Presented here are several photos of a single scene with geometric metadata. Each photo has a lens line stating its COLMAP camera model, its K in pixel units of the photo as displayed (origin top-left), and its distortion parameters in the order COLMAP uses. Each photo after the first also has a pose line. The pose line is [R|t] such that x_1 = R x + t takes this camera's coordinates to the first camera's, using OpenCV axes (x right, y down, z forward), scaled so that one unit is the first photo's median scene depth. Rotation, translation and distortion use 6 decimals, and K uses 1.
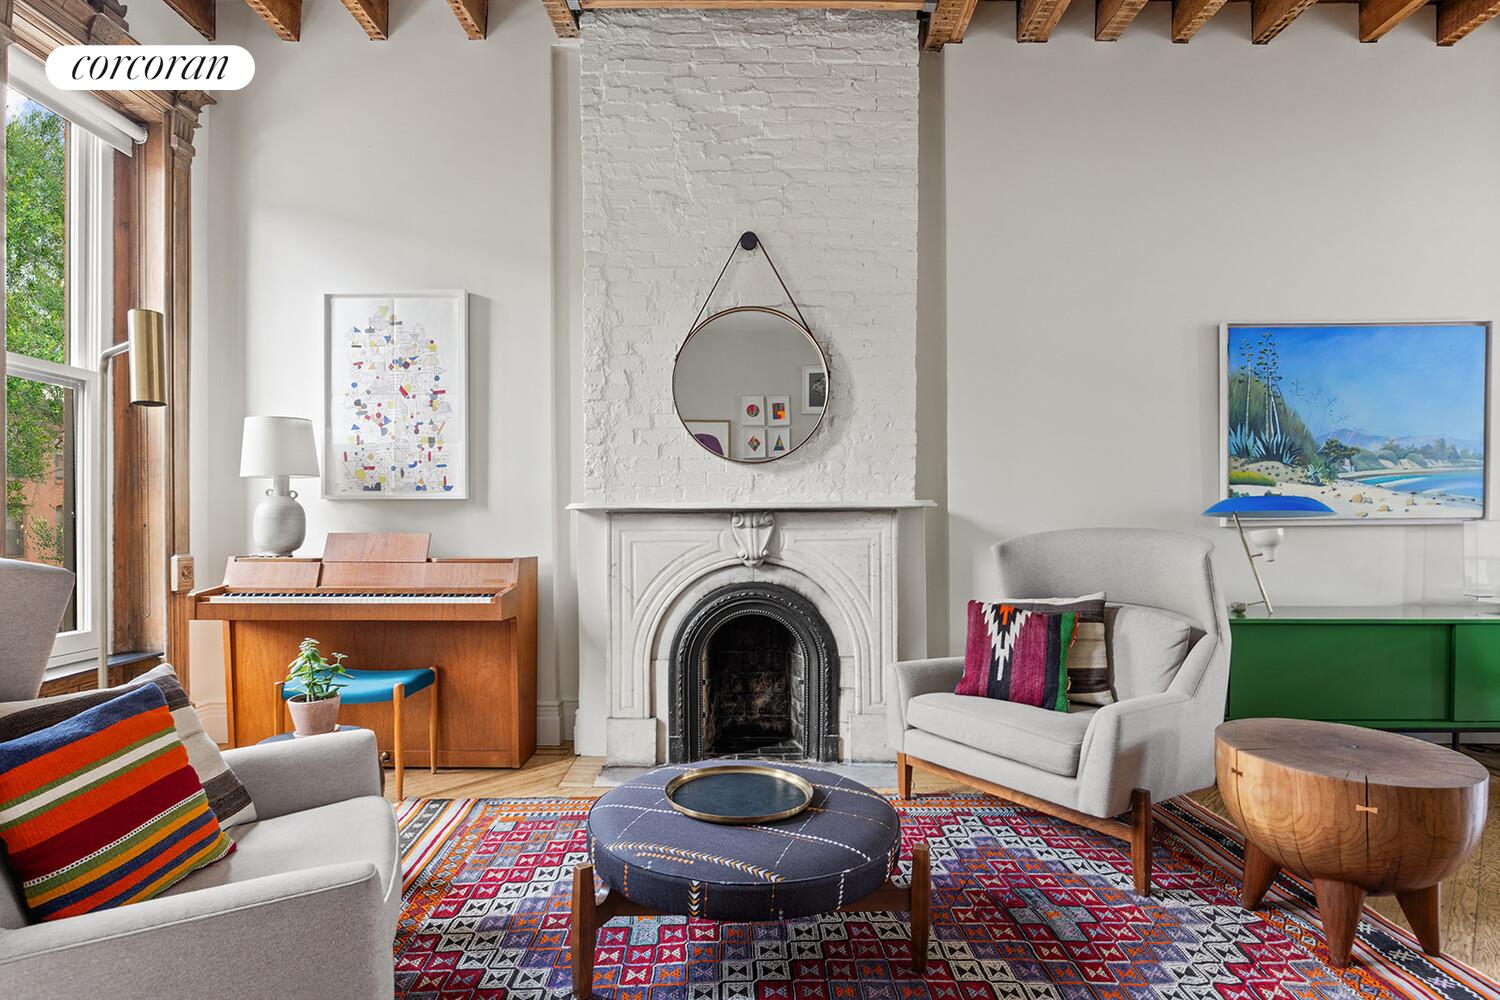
lens RADIAL K [[783.2, 0, 721.1], [0, 783.2, 526.1], [0, 0, 1]] dist [-0.006305, 0.000561]
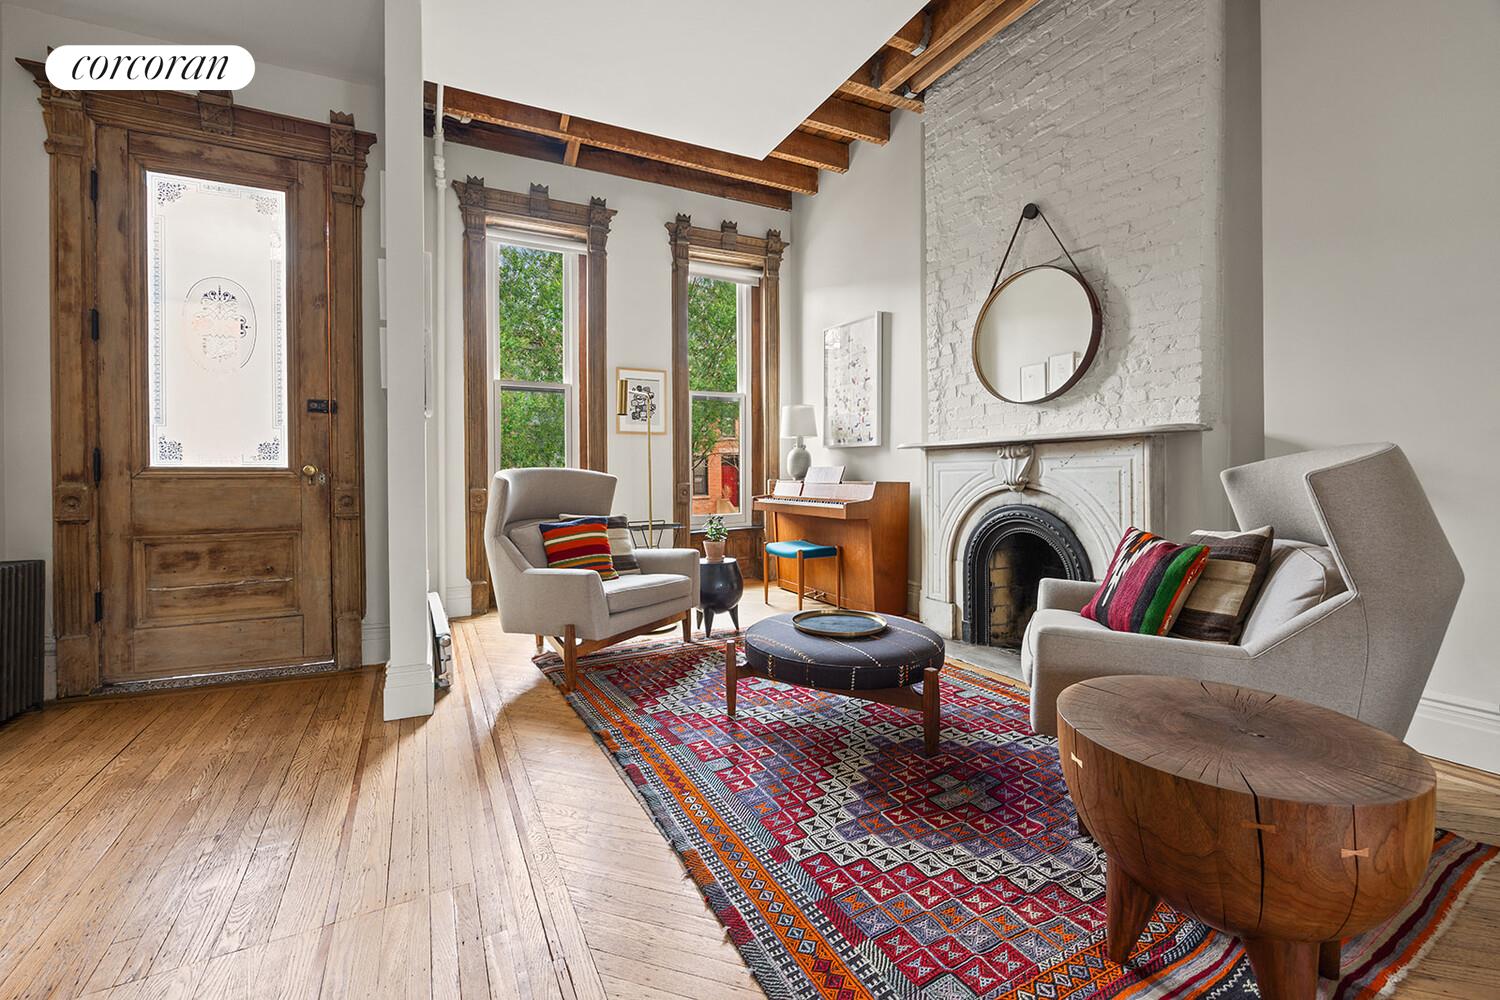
lens RADIAL K [[633.0, 0, 735.5], [0, 633.0, 479.3], [0, 0, 1]] dist [0.002157, -0.000032]
pose [[0.439654, 0.004242, -0.898157, 0.706171], [0.002716, 0.999978, 0.006053, 0.026966], [0.898163, -0.005101, 0.439632, 0.196102]]
